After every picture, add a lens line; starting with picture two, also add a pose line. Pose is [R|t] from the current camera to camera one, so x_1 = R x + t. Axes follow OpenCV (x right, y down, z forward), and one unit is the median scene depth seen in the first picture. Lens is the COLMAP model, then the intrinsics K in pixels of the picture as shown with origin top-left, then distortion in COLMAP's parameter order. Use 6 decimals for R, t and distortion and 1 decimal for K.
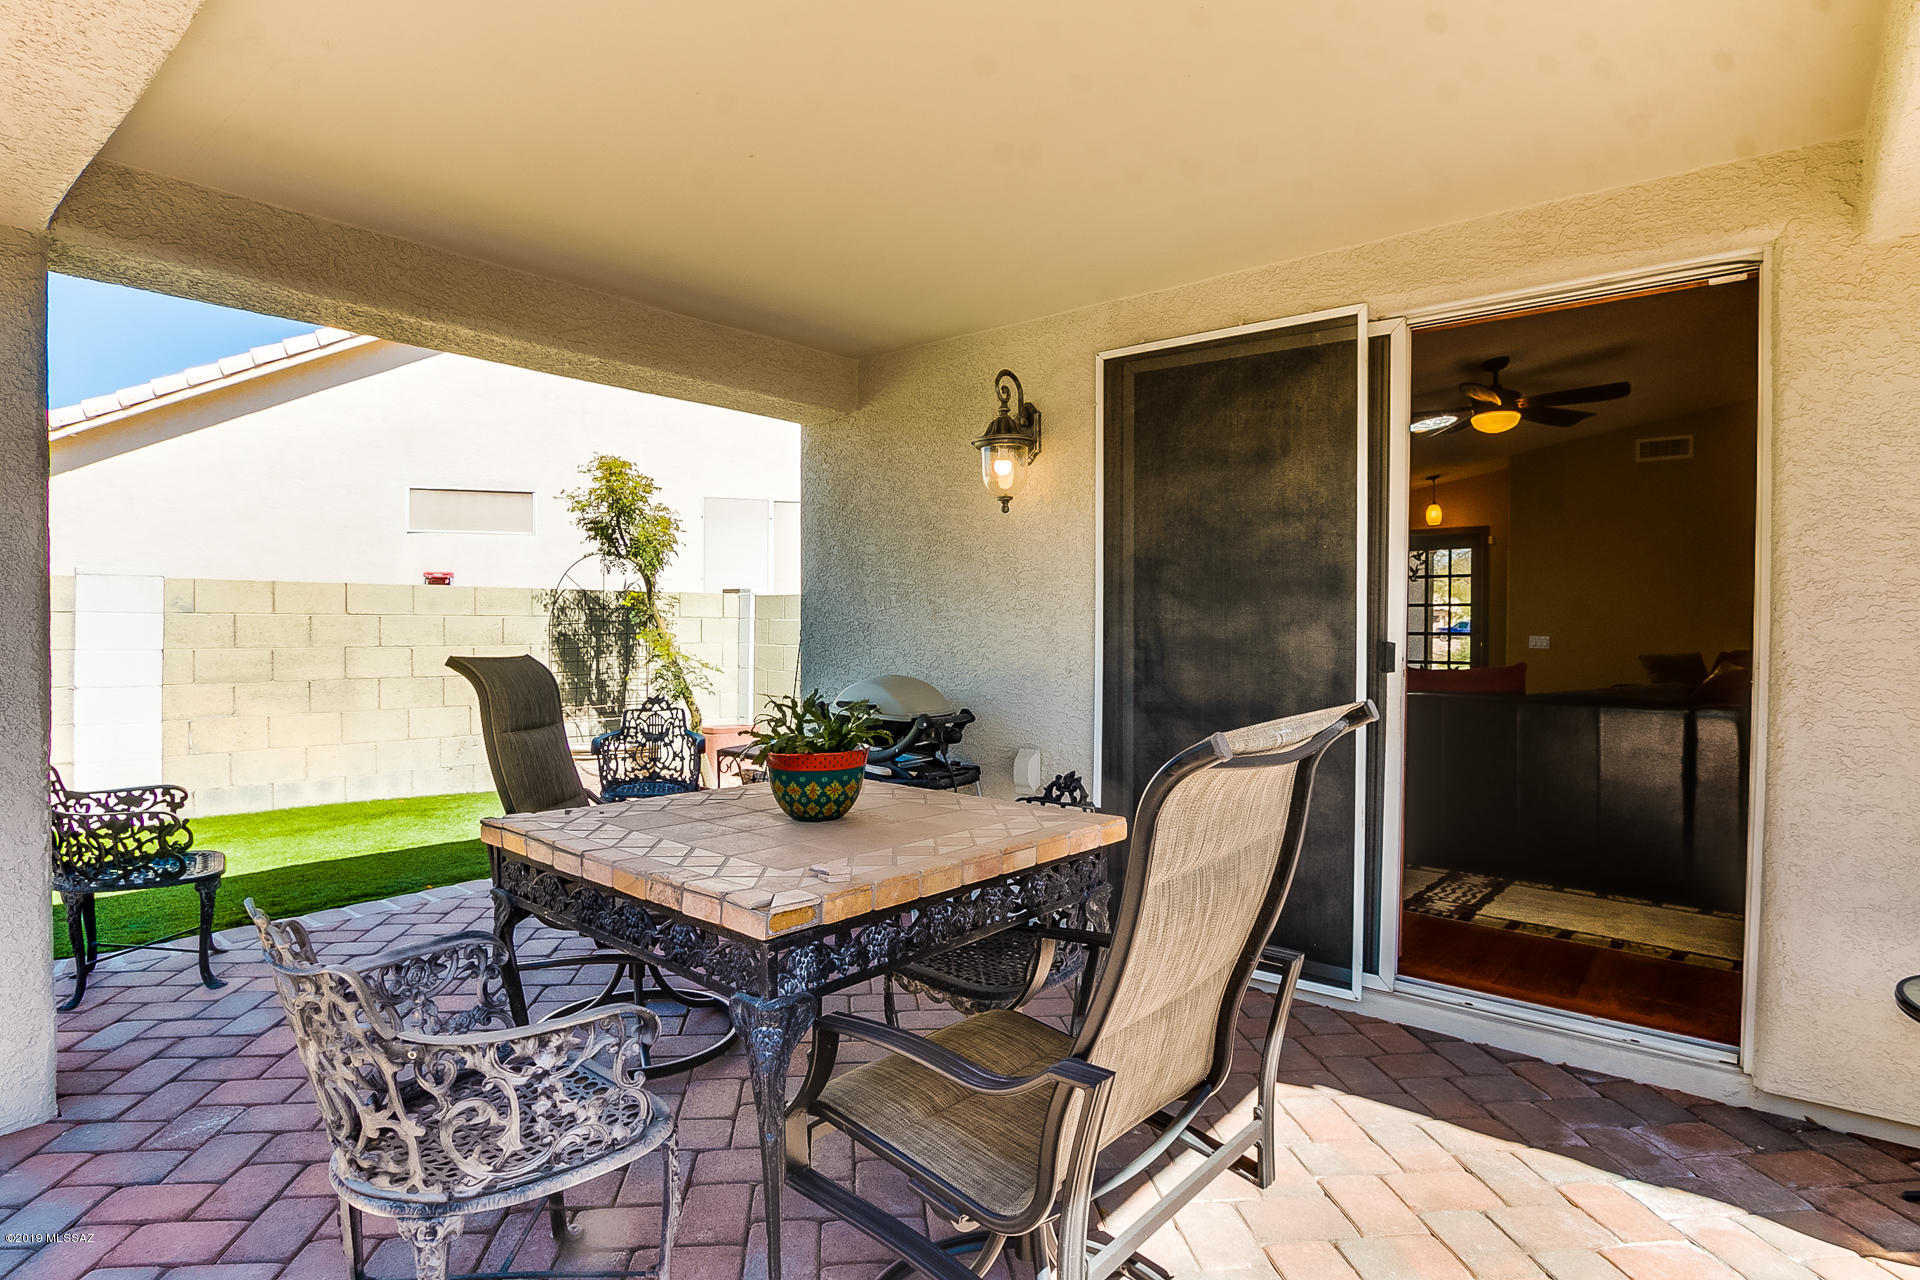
lens RADIAL K [[988.4, 0, 947.7], [0, 988.4, 636.1], [0, 0, 1]] dist [-0.019972, 0.003261]
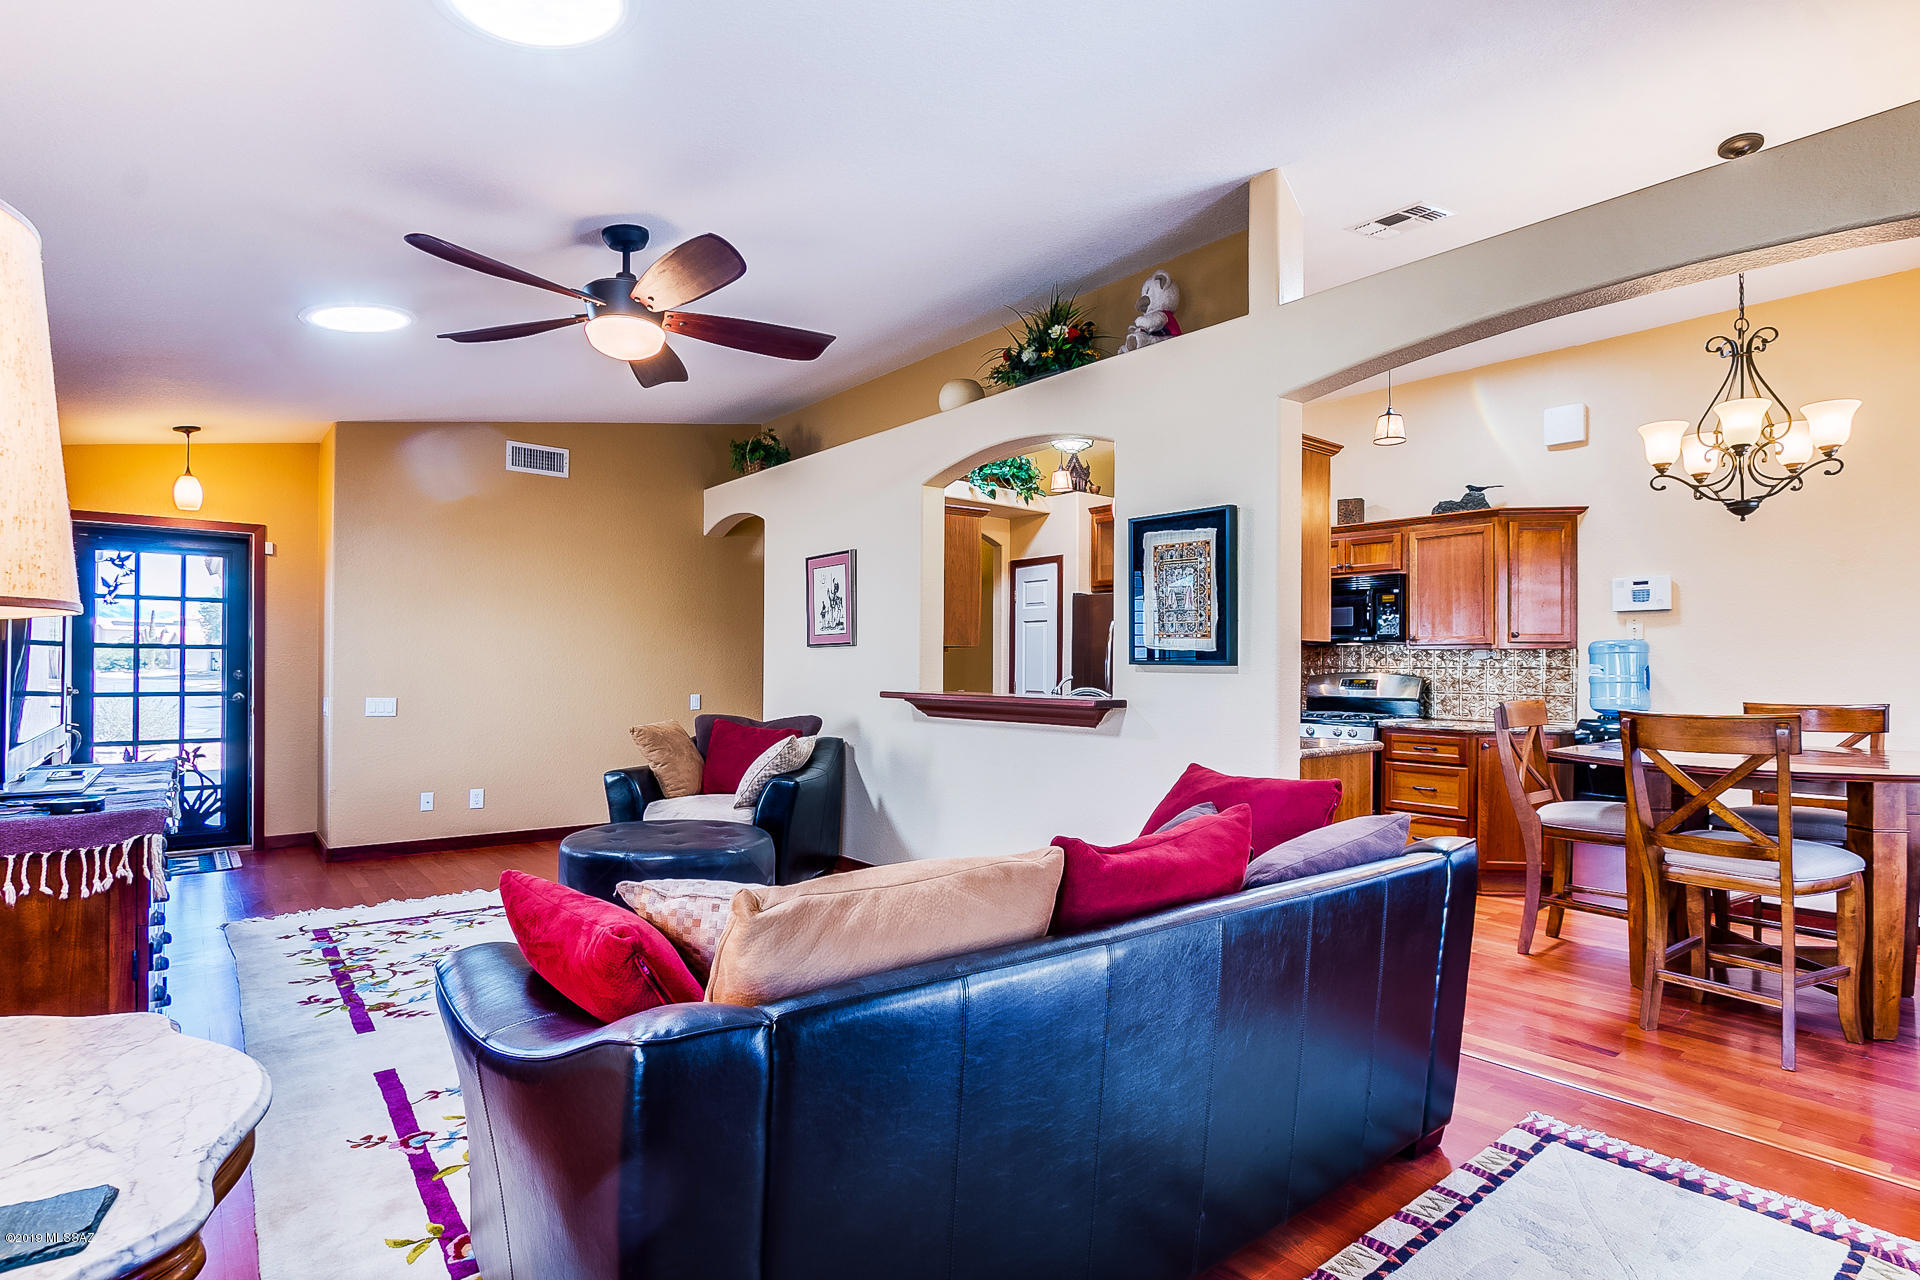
lens RADIAL K [[933.3, 0, 946.8], [0, 933.3, 665.1], [0, 0, 1]] dist [-0.025133, 0.006568]
pose [[0.194239, -0.000124, 0.980954, 0.041456], [0.005335, 0.999985, -0.000930, -0.016687], [-0.980940, 0.005414, 0.194237, 0.417309]]
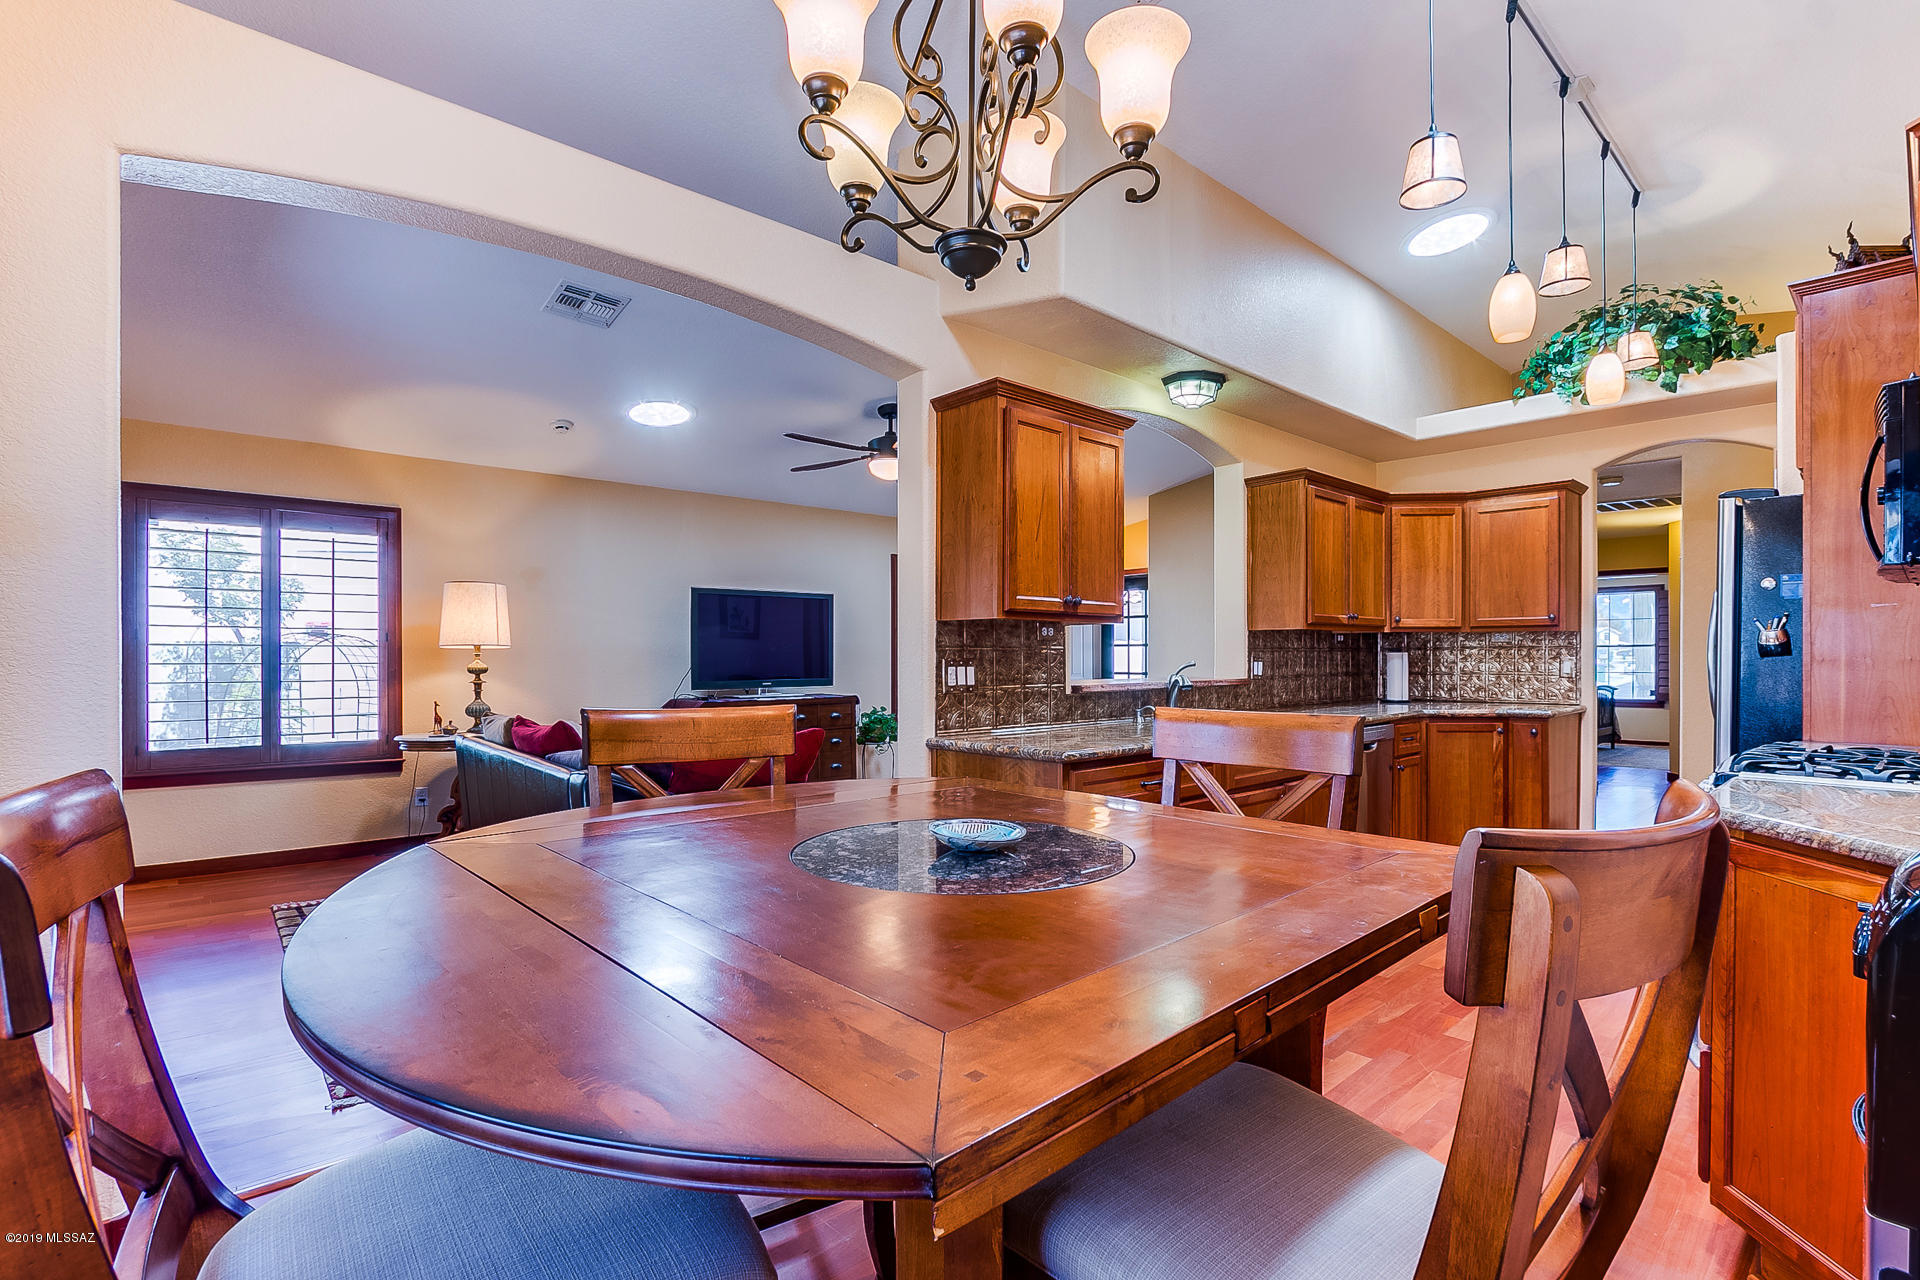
lens RADIAL K [[898.4, 0, 952.6], [0, 898.4, 656.5], [0, 0, 1]] dist [-0.015322, -0.000512]
pose [[0.988952, -0.004241, -0.148174, 0.443327], [0.002567, 0.999931, -0.011484, -0.009852], [0.148212, 0.010977, 0.988895, 0.062416]]
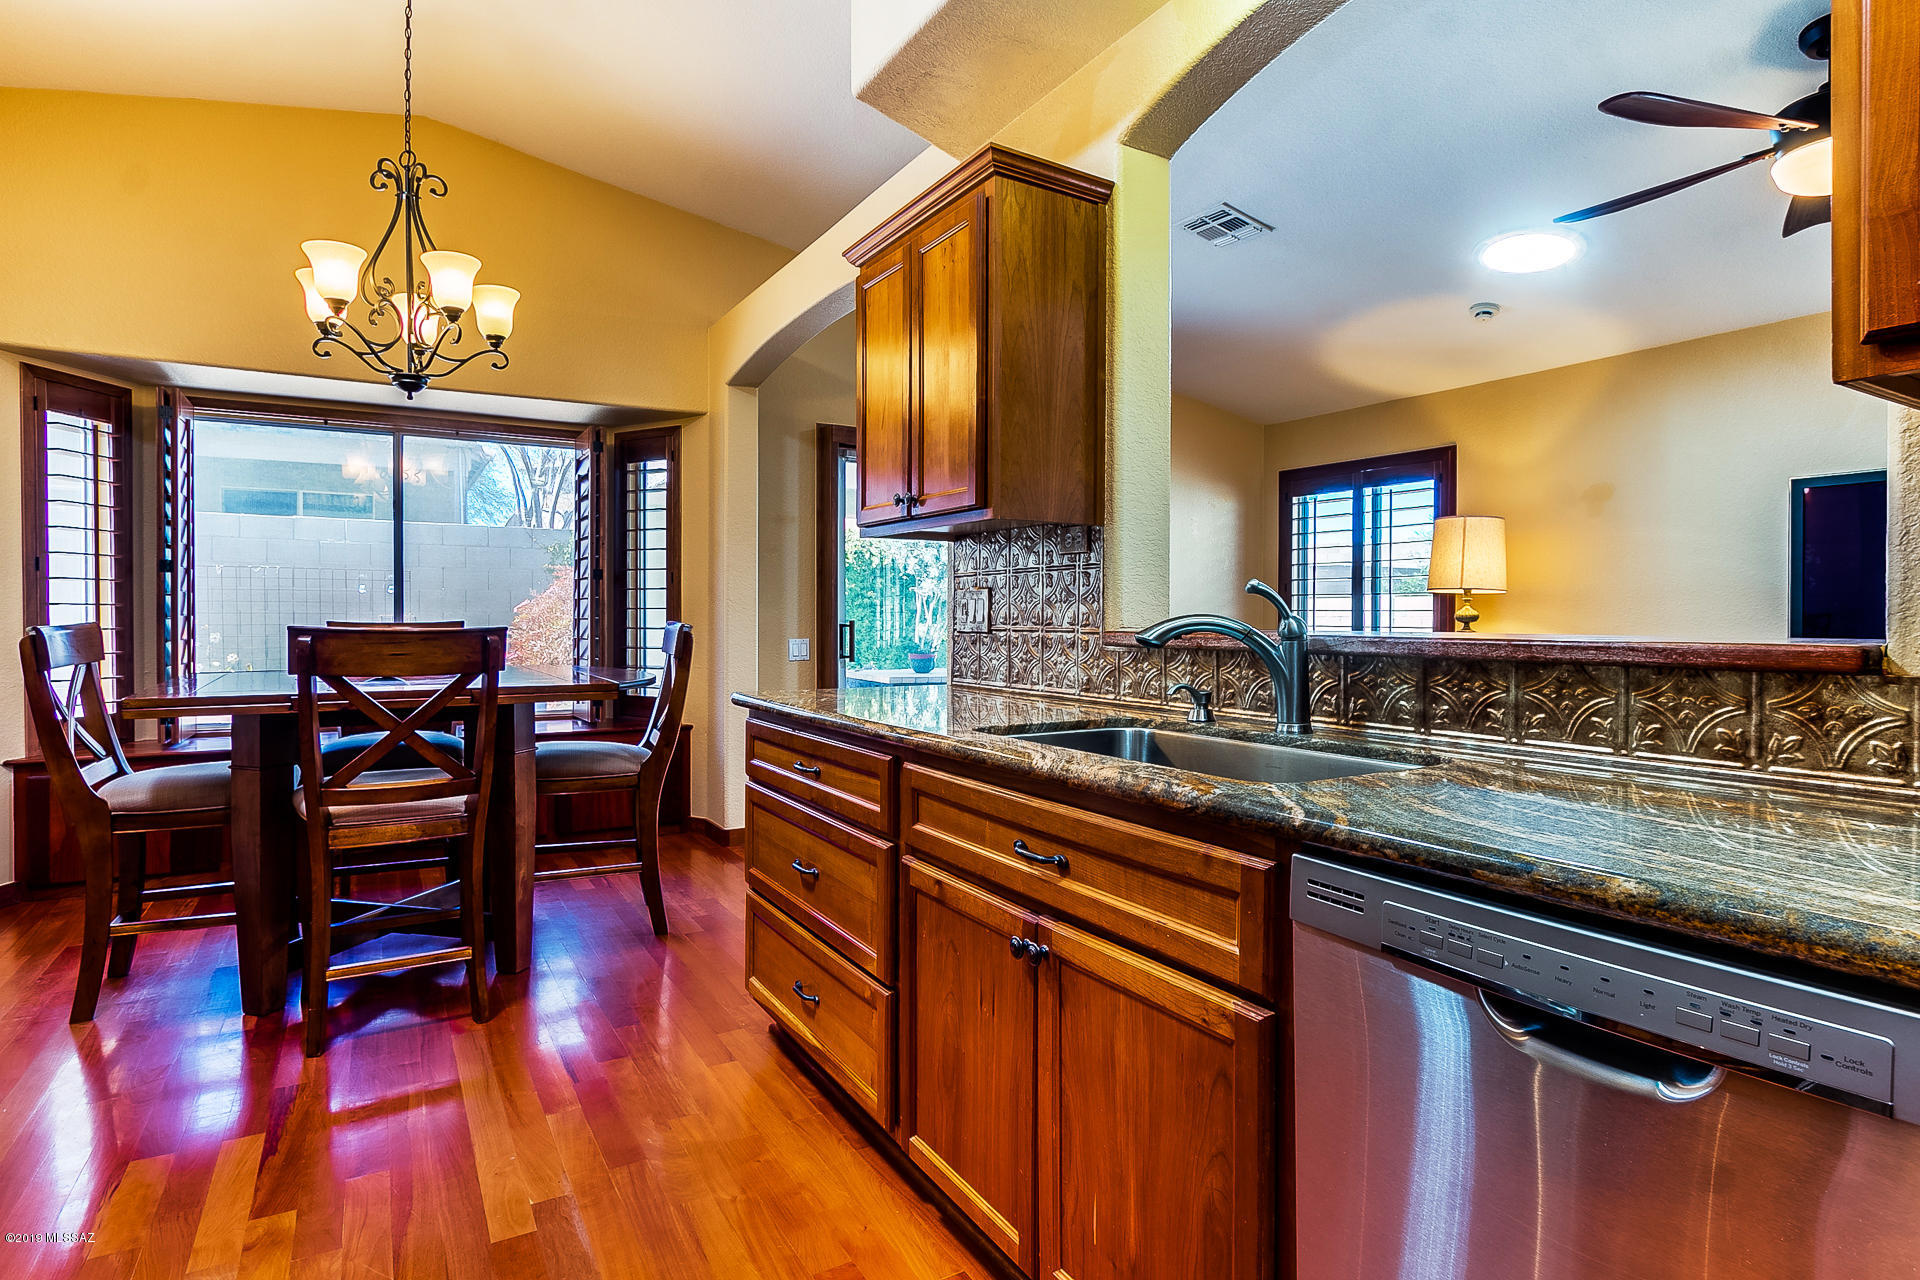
lens RADIAL K [[962.7, 0, 929.6], [0, 962.7, 638.5], [0, 0, 1]] dist [-0.018303, 0.003423]
pose [[-0.343168, 0.015781, -0.939141, 0.642513], [-0.017197, 0.999586, 0.023080, -0.005090], [0.939116, 0.024071, -0.342755, 0.445093]]
